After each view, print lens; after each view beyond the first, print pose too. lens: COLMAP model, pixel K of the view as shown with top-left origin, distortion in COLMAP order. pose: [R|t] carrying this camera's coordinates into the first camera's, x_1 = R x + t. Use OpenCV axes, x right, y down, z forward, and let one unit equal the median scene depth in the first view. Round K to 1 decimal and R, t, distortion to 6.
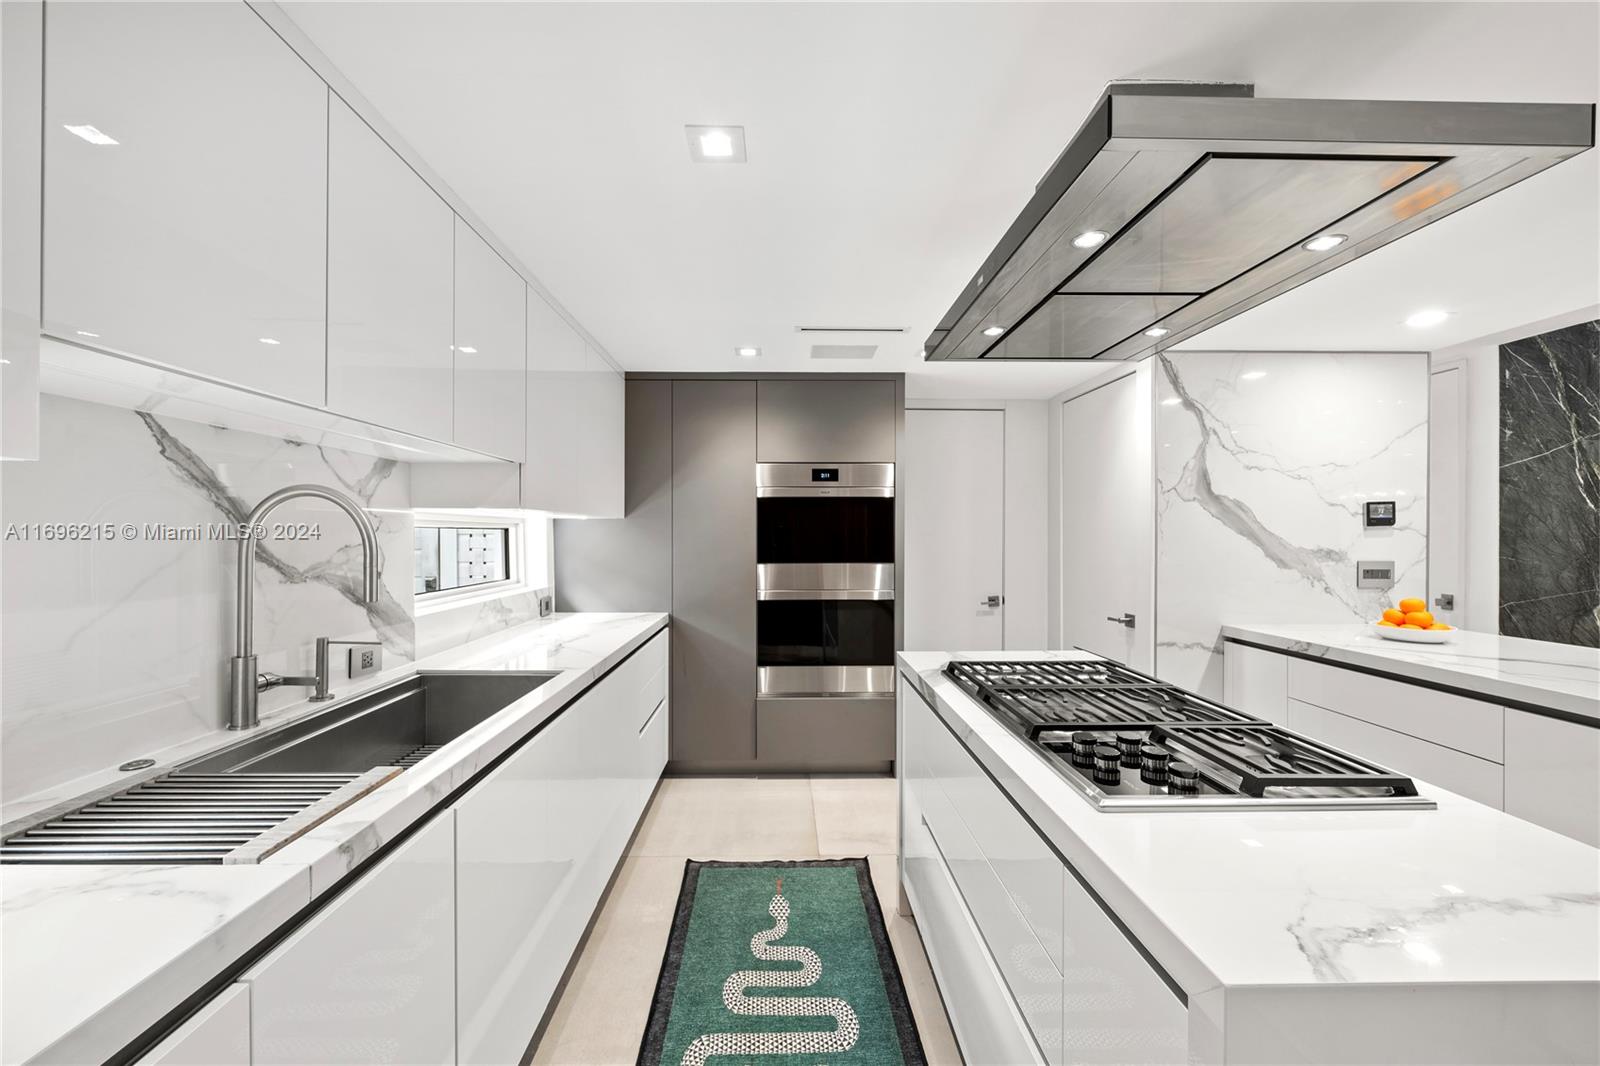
lens RADIAL K [[588.4, 0, 795.7], [0, 588.4, 538.9], [0, 0, 1]] dist [-0.003945, -0.000271]
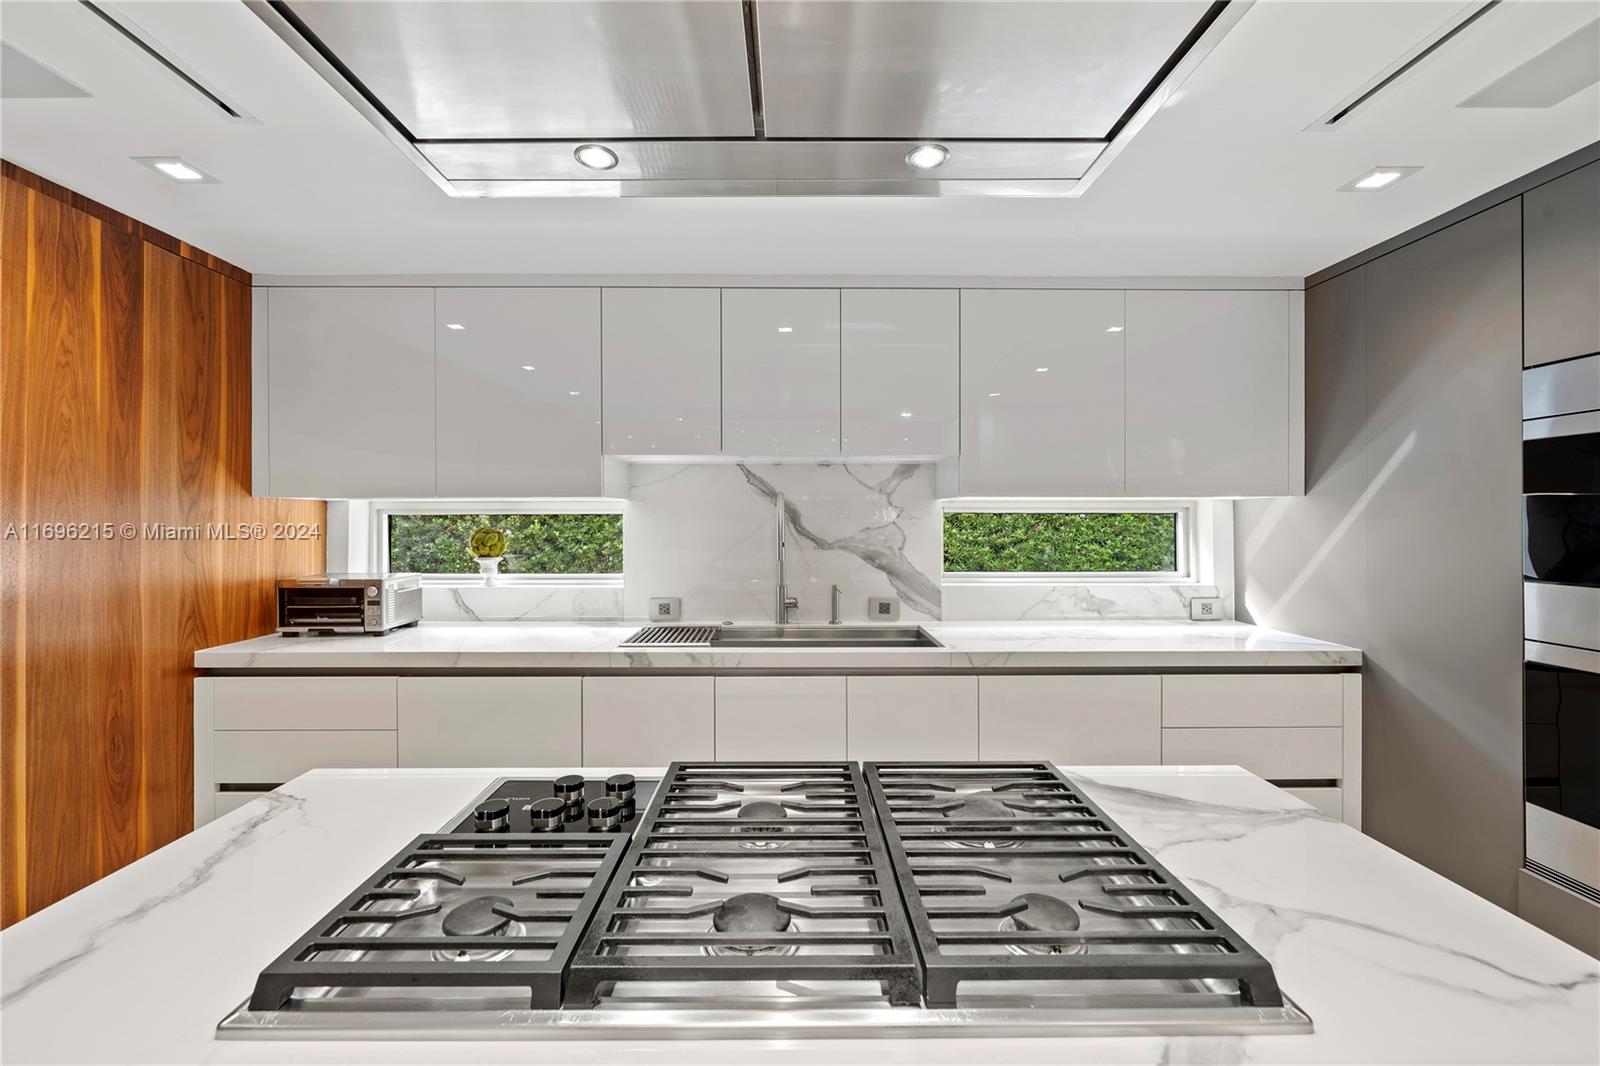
lens RADIAL K [[661.1, 0, 794.5], [0, 661.1, 526.5], [0, 0, 1]] dist [-0.000468, -0.000127]
pose [[0.003127, 0.007752, -0.999965, 0.915580], [-0.006567, 0.999949, 0.007731, -0.003611], [0.999974, 0.006542, 0.003177, 0.817931]]
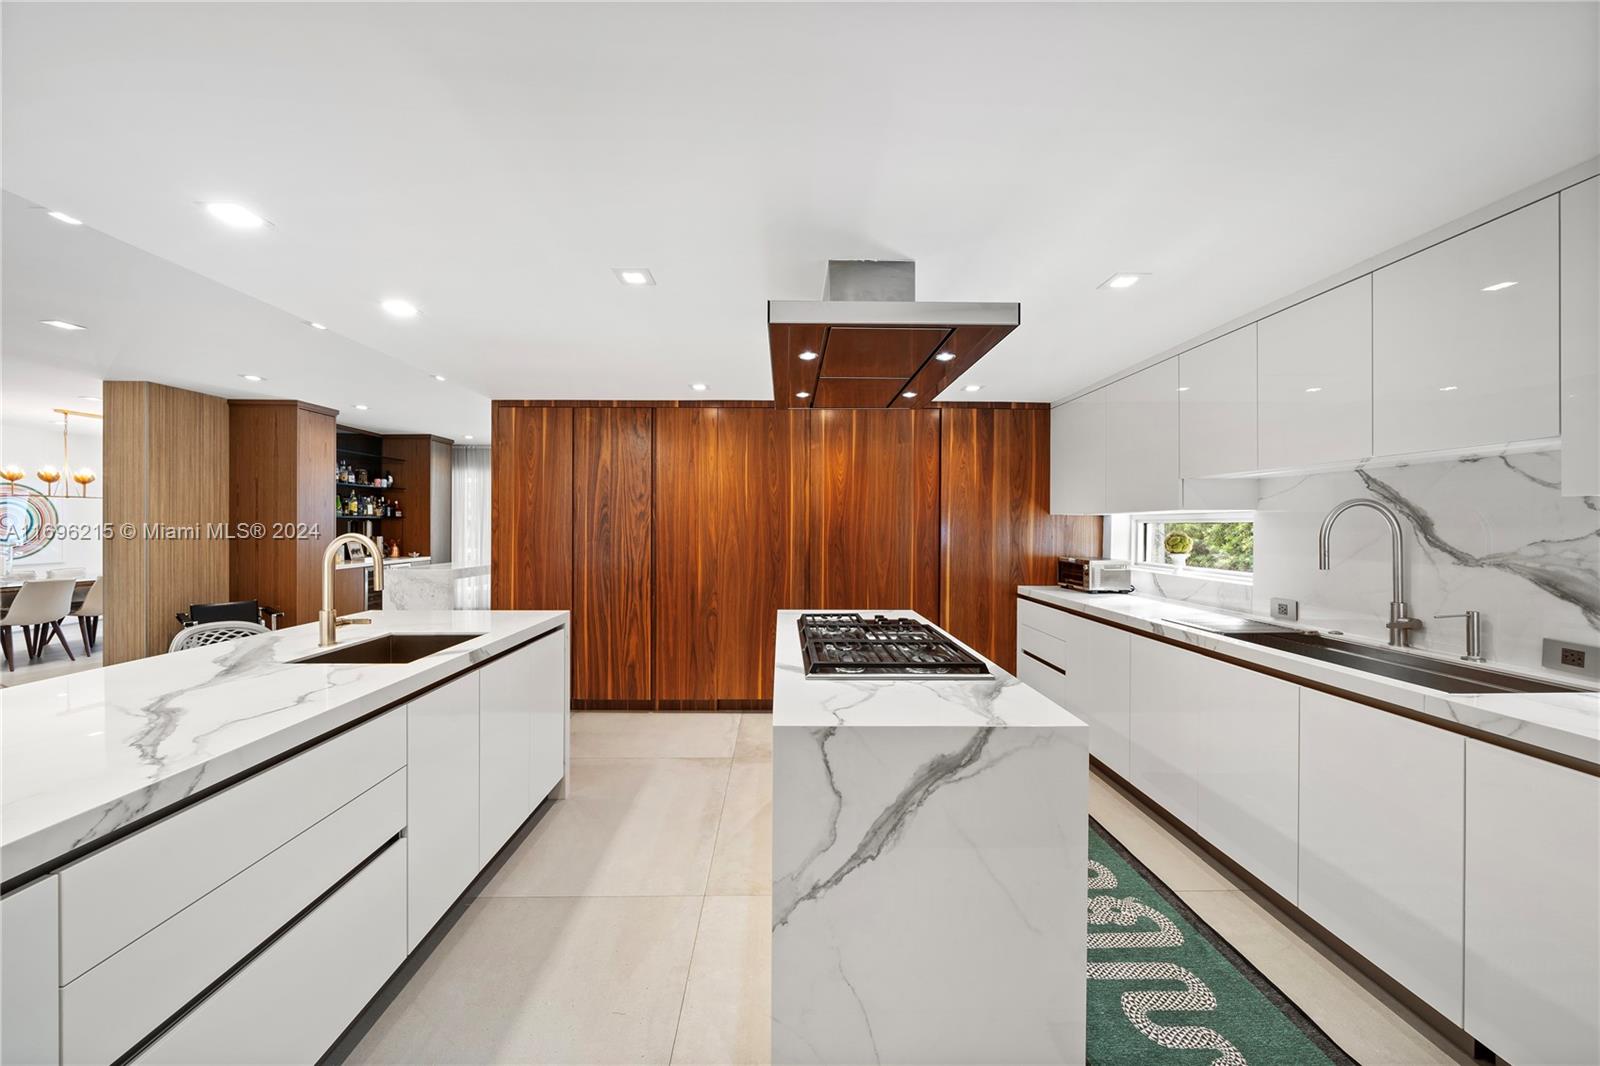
lens RADIAL K [[561.6, 0, 798.9], [0, 561.6, 527.9], [0, 0, 1]] dist [0.000651, 0.000052]
pose [[-0.999723, -0.006399, -0.022650, 0.622065], [-0.006708, 0.999885, 0.013566, -0.016368], [0.022561, 0.013714, -0.999651, 2.014487]]
